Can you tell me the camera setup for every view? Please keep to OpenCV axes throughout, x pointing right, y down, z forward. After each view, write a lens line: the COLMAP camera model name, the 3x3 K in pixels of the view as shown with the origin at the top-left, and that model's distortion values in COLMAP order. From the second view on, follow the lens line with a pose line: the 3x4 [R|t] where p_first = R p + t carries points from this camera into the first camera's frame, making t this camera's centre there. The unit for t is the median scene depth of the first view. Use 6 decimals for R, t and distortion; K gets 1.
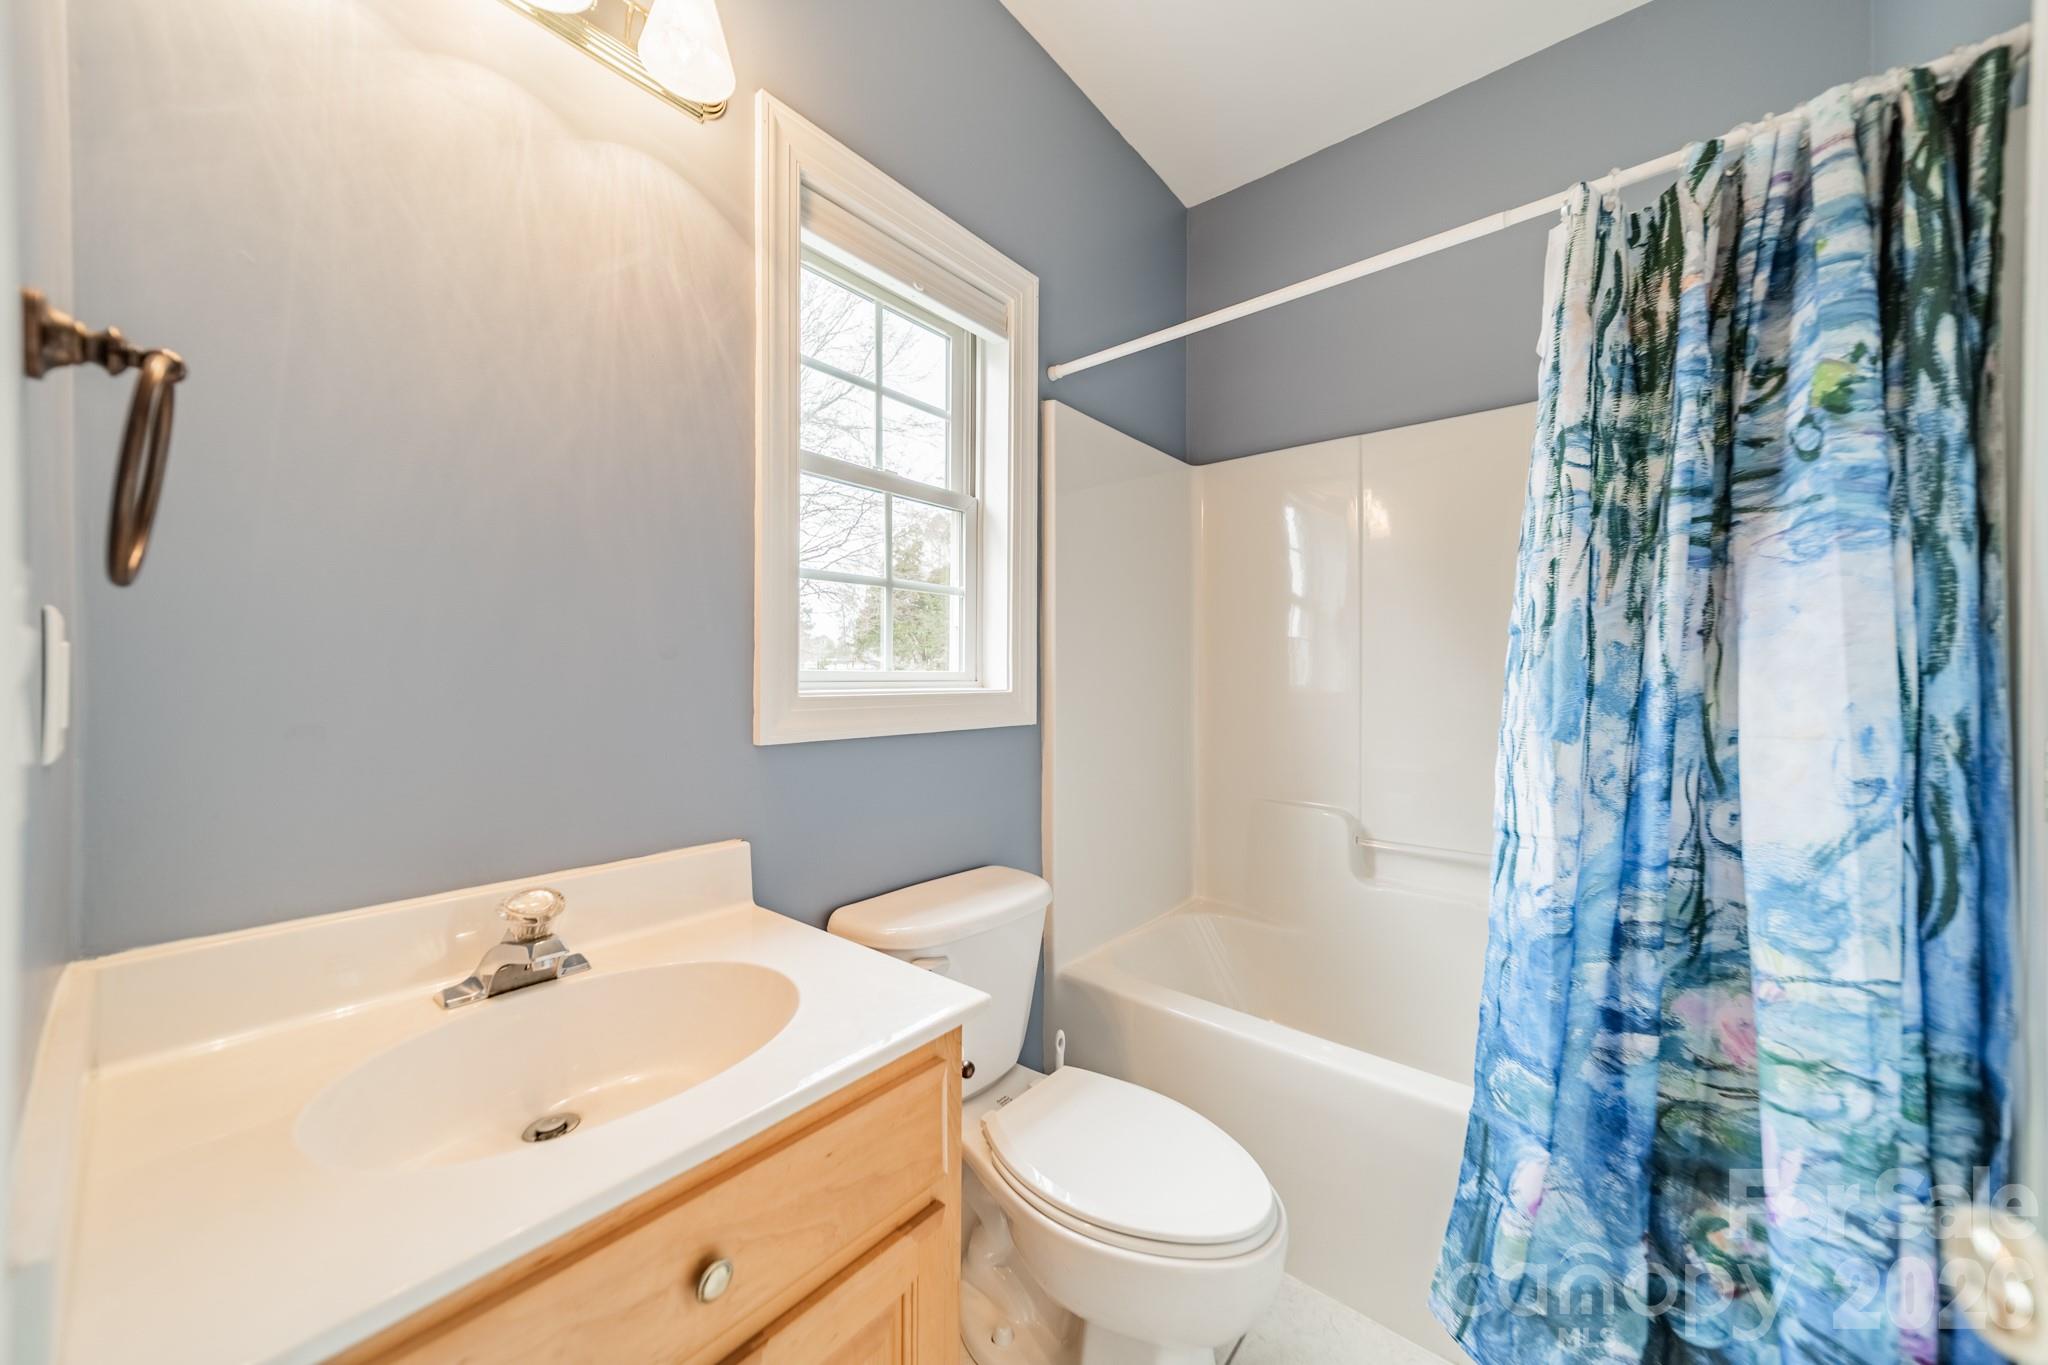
lens RADIAL K [[722.1, 0, 1023.9], [0, 722.1, 679.3], [0, 0, 1]] dist [0.007395, 0.000084]
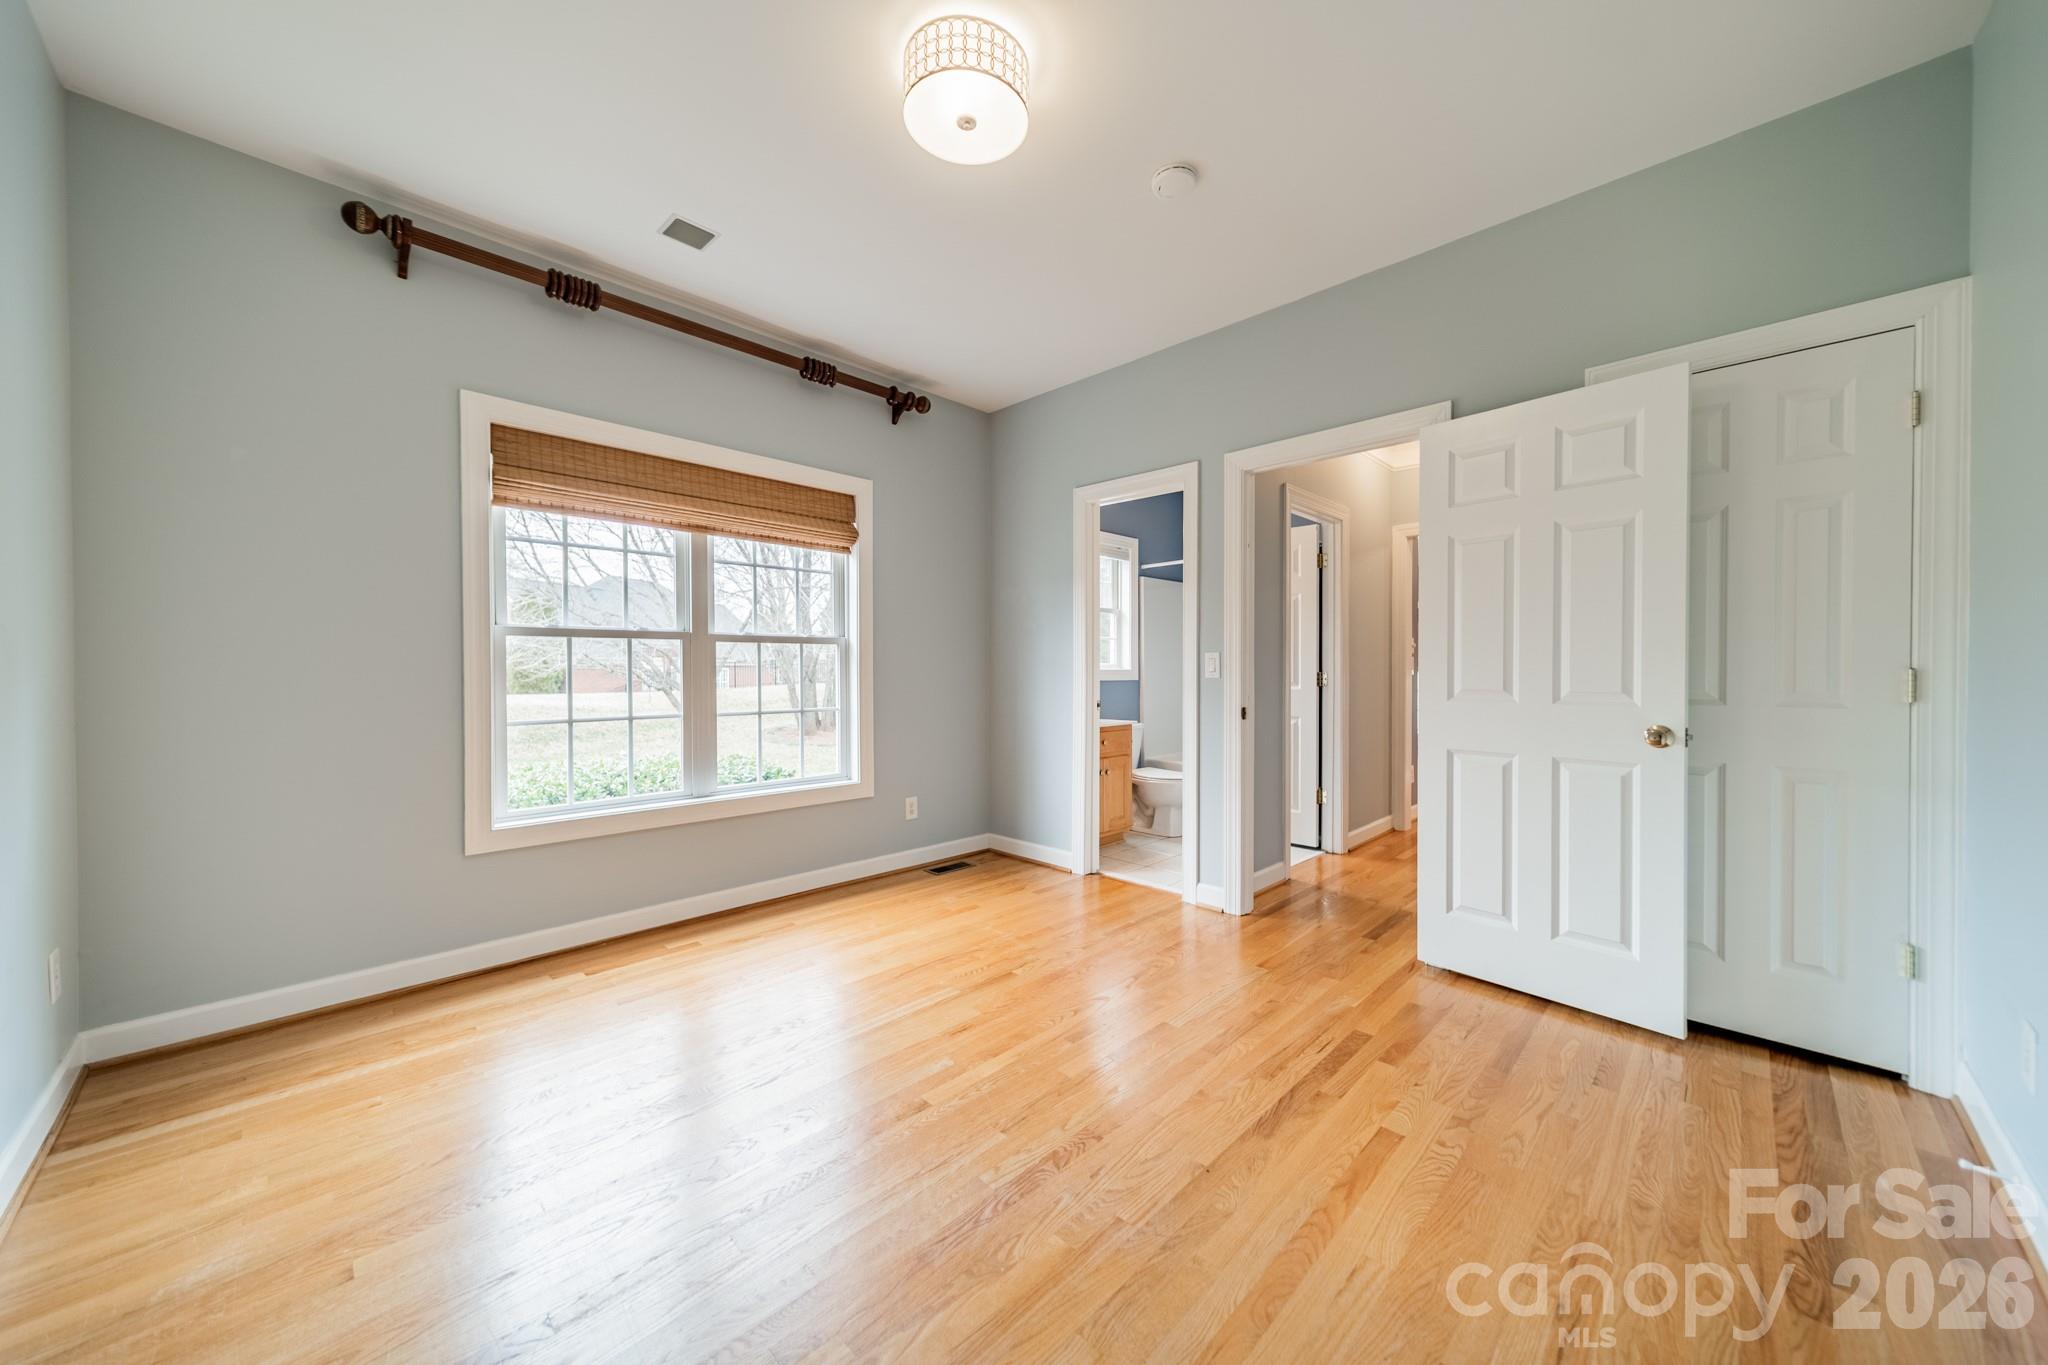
lens RADIAL K [[722.1, 0, 1025.6], [0, 722.1, 676.7], [0, 0, 1]] dist [0.007395, 0.000084]
pose [[0.995004, -0.007738, -0.099530, -0.159835], [0.008405, 0.999945, 0.006289, 0.024662], [0.099476, -0.007094, 0.995015, -2.189907]]
